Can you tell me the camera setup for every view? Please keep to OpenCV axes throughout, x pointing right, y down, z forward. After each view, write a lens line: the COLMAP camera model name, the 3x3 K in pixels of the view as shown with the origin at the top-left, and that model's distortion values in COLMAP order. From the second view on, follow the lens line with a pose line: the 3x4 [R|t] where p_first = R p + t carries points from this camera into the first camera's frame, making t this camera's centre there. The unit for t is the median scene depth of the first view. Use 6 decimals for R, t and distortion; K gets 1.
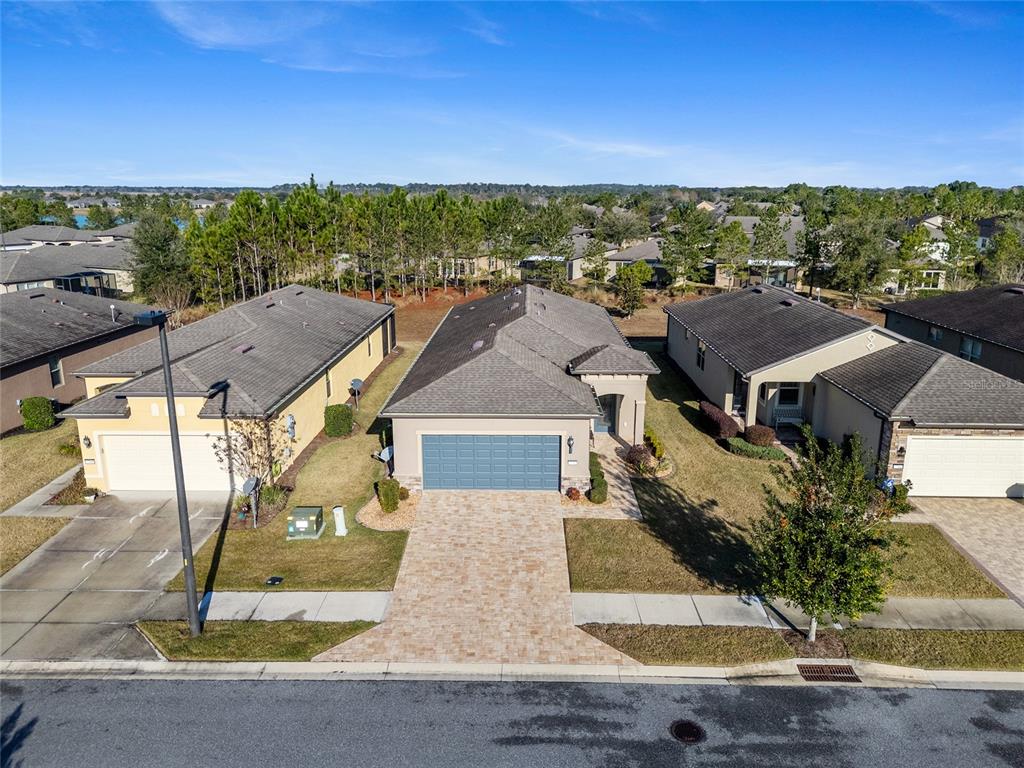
lens RADIAL K [[752.1, 0, 511.3], [0, 752.1, 387.9], [0, 0, 1]] dist [0.087829, -0.100720]
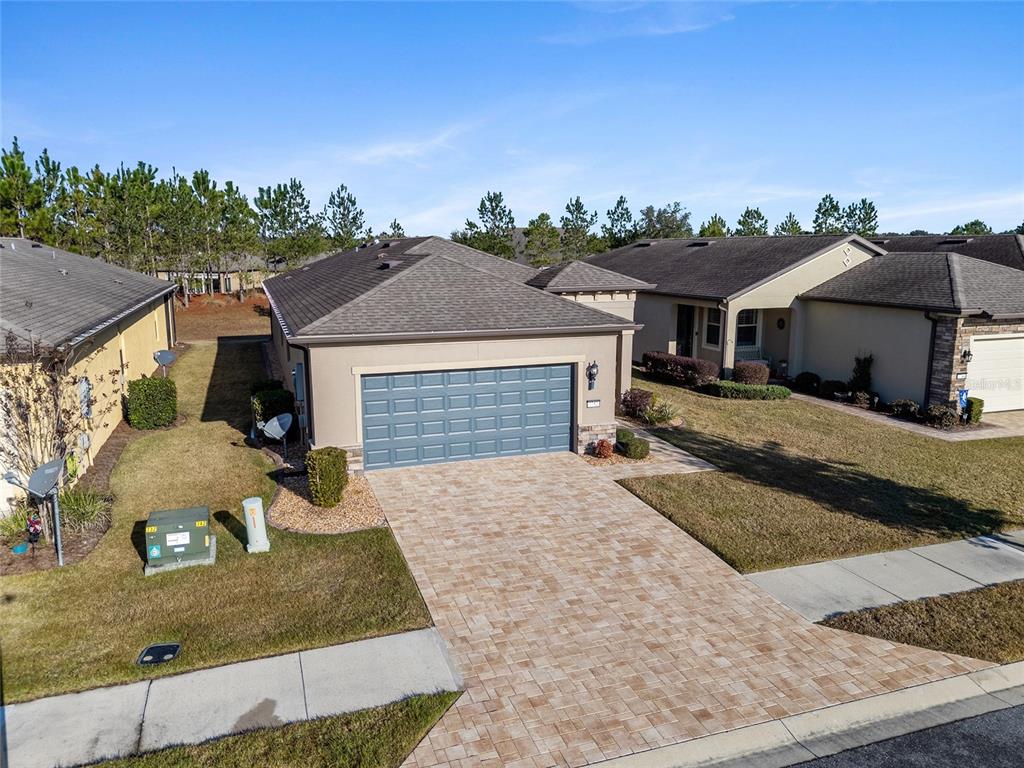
lens RADIAL K [[752.1, 0, 511.3], [0, 752.1, 387.9], [0, 0, 1]] dist [0.087829, -0.100720]
pose [[0.936391, -0.065620, 0.344770, -0.235391], [0.089156, 0.994615, -0.052842, 0.126041], [-0.339446, 0.080219, 0.937199, 0.444227]]
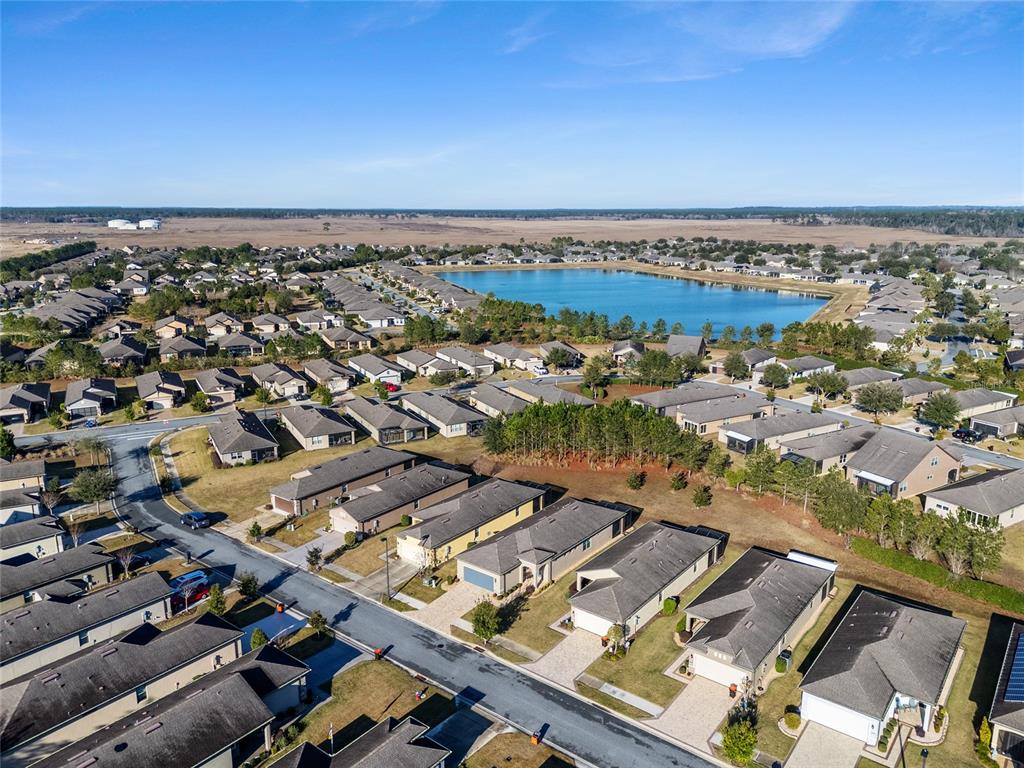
lens RADIAL K [[774.5, 0, 492.9], [0, 774.5, 379.9], [0, 0, 1]] dist [0.091866, -0.130288]
pose [[0.784474, 0.129981, -0.606387, 2.254518], [-0.151171, 0.988373, 0.016292, -0.947497], [0.601454, 0.078887, 0.795003, -2.021319]]
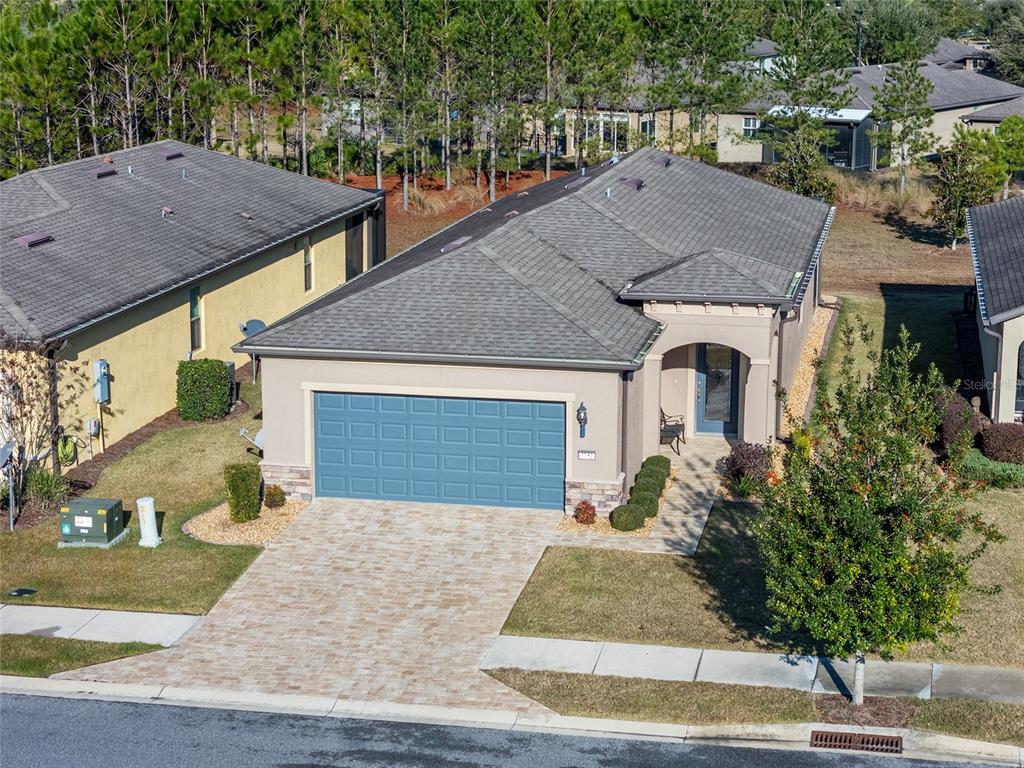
lens RADIAL K [[2070.8, 0, 512.0], [0, 2070.8, 384.0], [0, 0, 1]] dist [-0.162643, 1.691109]
pose [[0.984792, 0.038447, -0.169428, 0.302210], [-0.046653, 0.997910, -0.044719, 0.129258], [0.167355, 0.051943, 0.984527, -0.487696]]
